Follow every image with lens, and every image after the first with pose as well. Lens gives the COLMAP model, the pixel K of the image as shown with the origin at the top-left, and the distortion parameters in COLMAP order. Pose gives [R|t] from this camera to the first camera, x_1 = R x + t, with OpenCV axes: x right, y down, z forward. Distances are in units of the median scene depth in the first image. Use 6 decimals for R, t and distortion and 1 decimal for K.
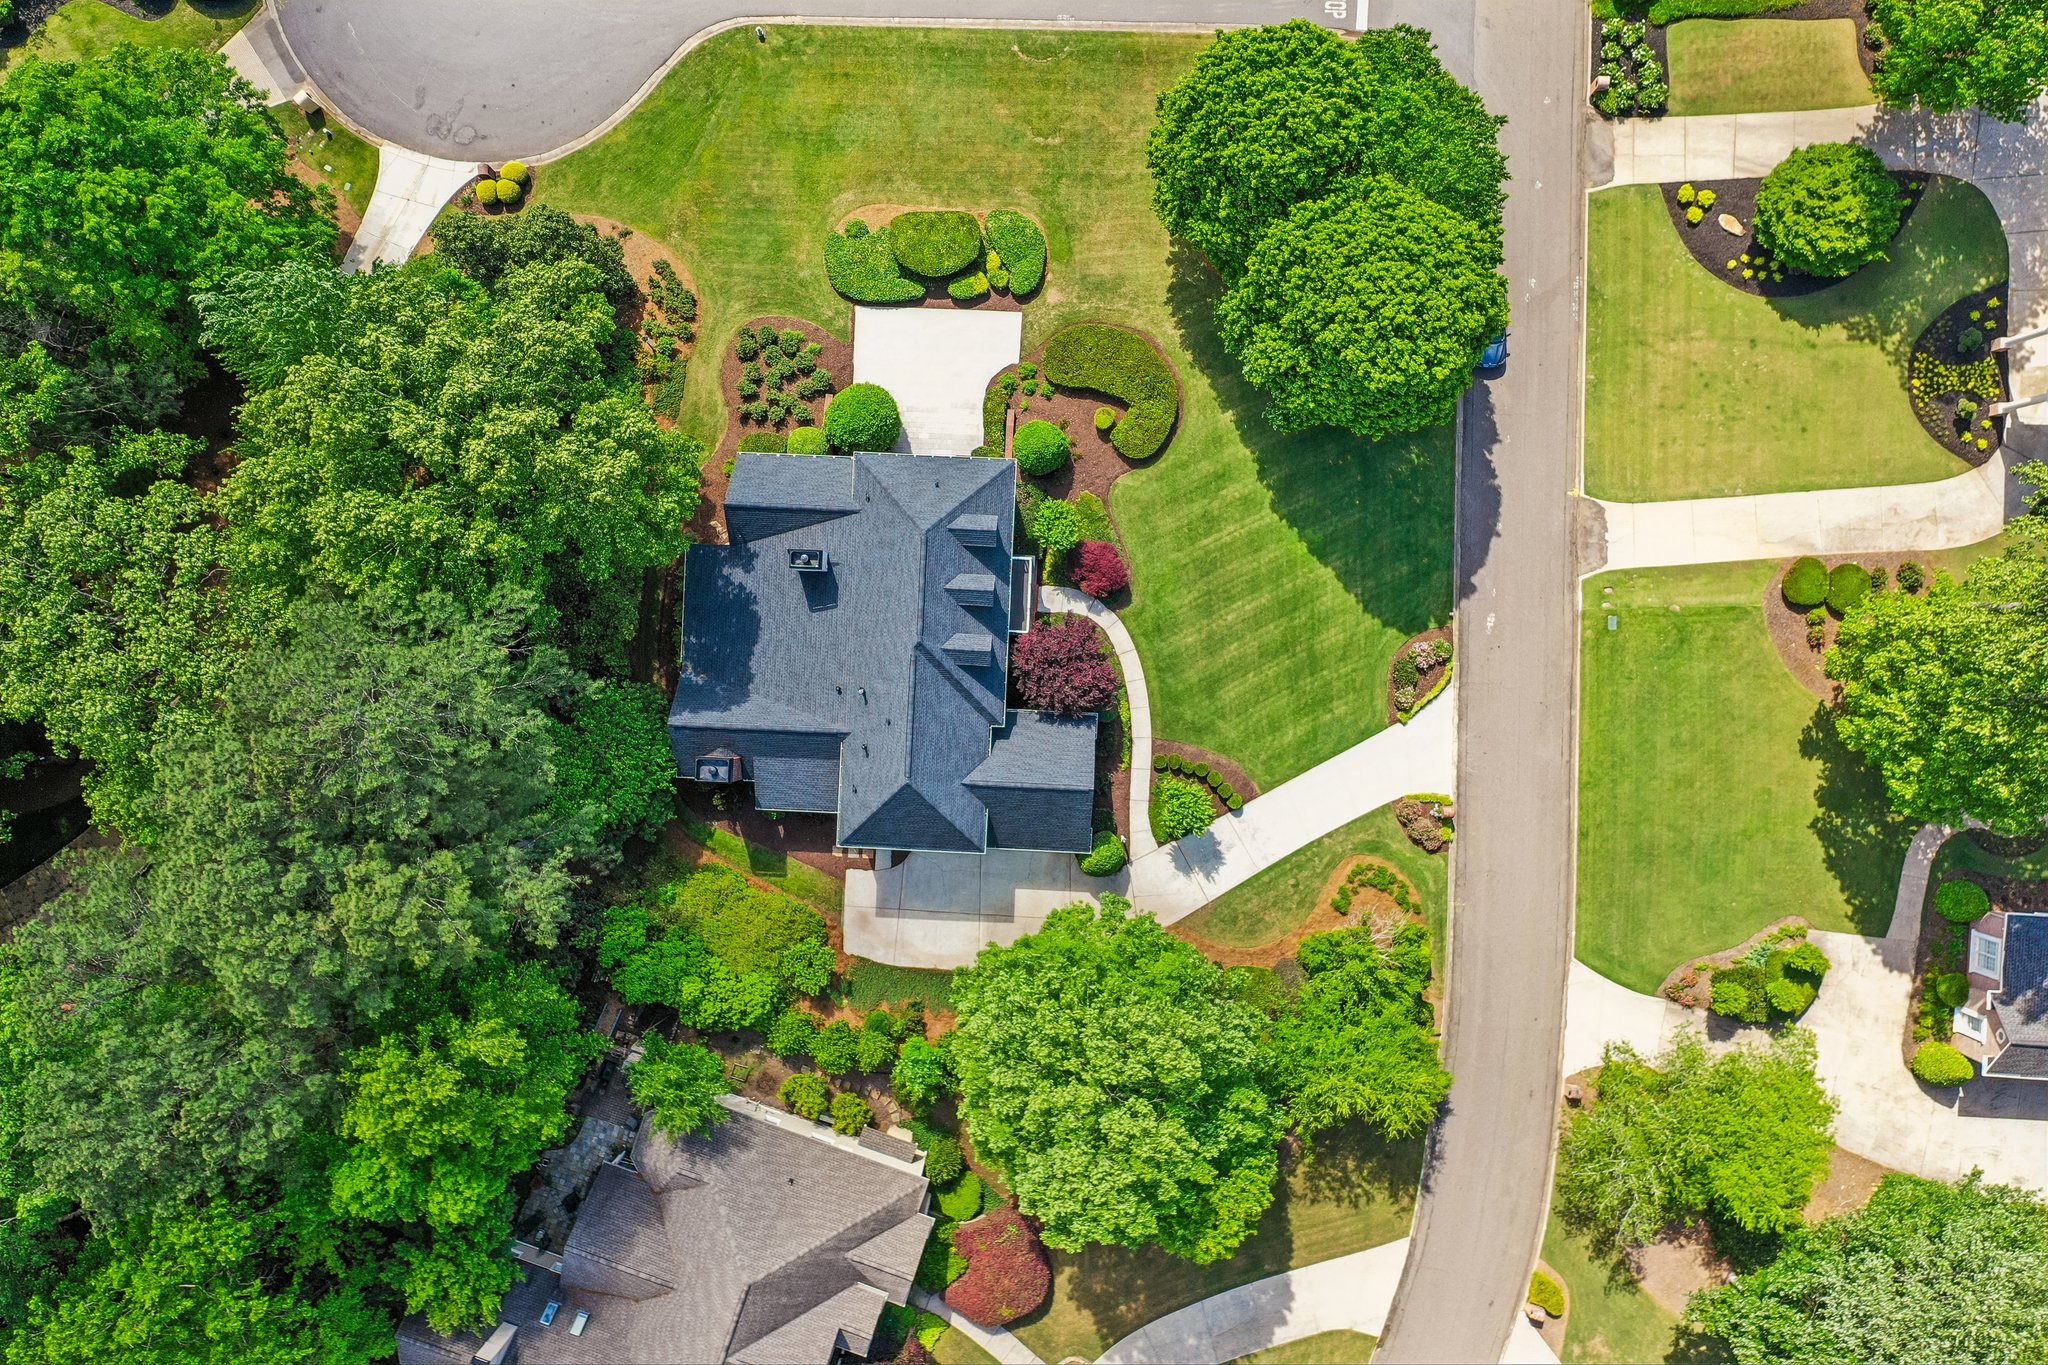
lens RADIAL K [[1793.4, 0, 1024.0], [0, 1793.4, 682.5], [0, 0, 1]] dist [-0.002829, 0.010189]
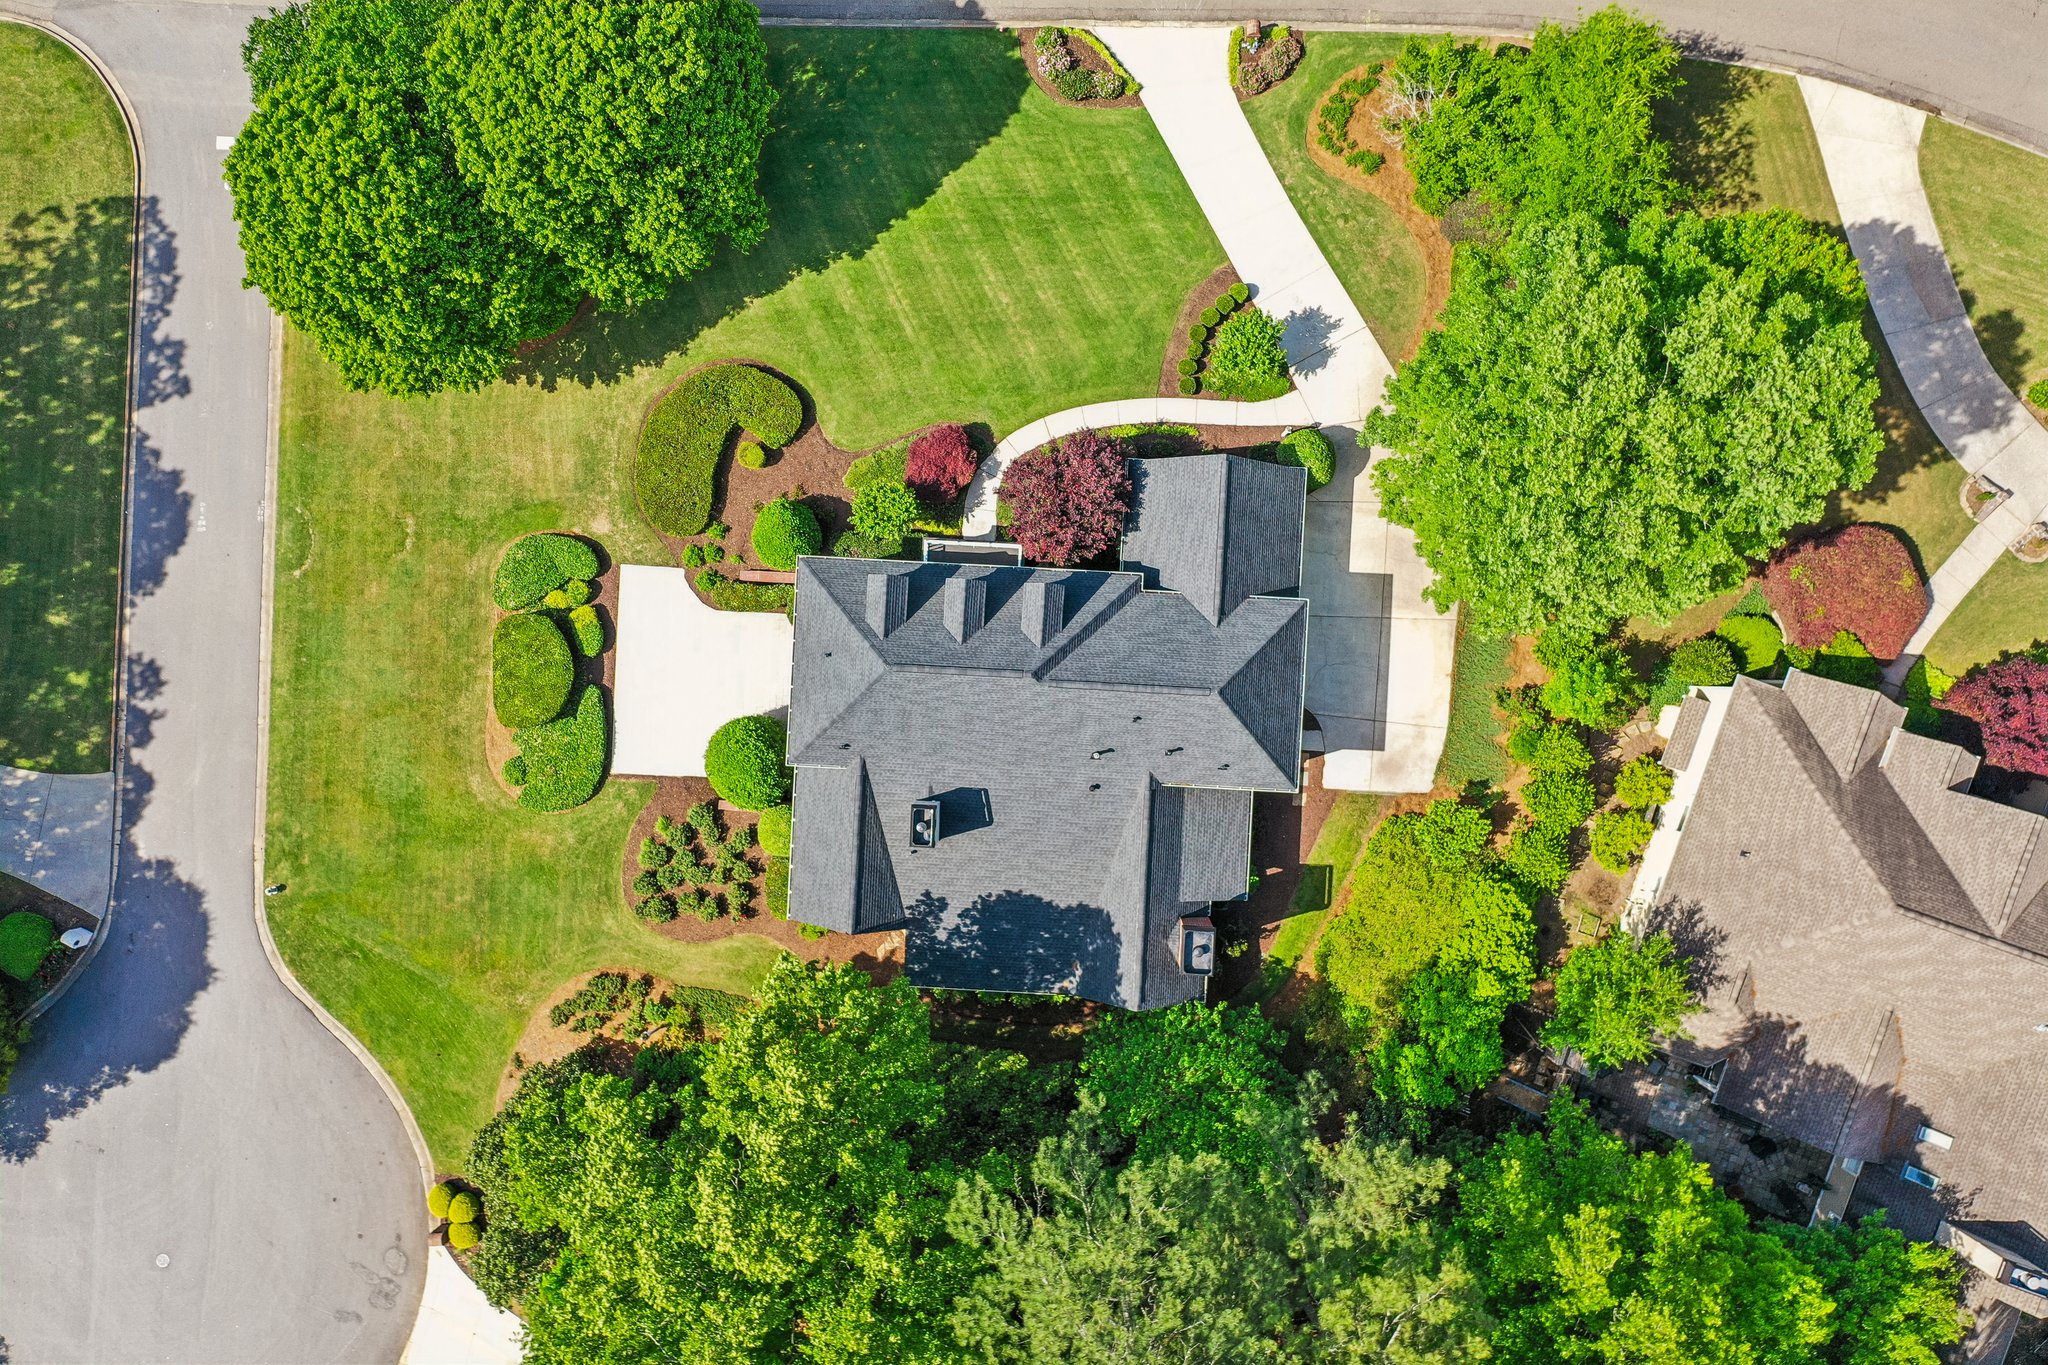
lens RADIAL K [[1793.4, 0, 1024.0], [0, 1793.4, 682.5], [0, 0, 1]] dist [-0.002829, 0.010189]
pose [[0.006075, -0.999939, 0.009182, -0.062597], [0.999420, 0.005763, -0.033550, -0.000284], [0.033495, 0.009380, 0.999395, 0.219899]]
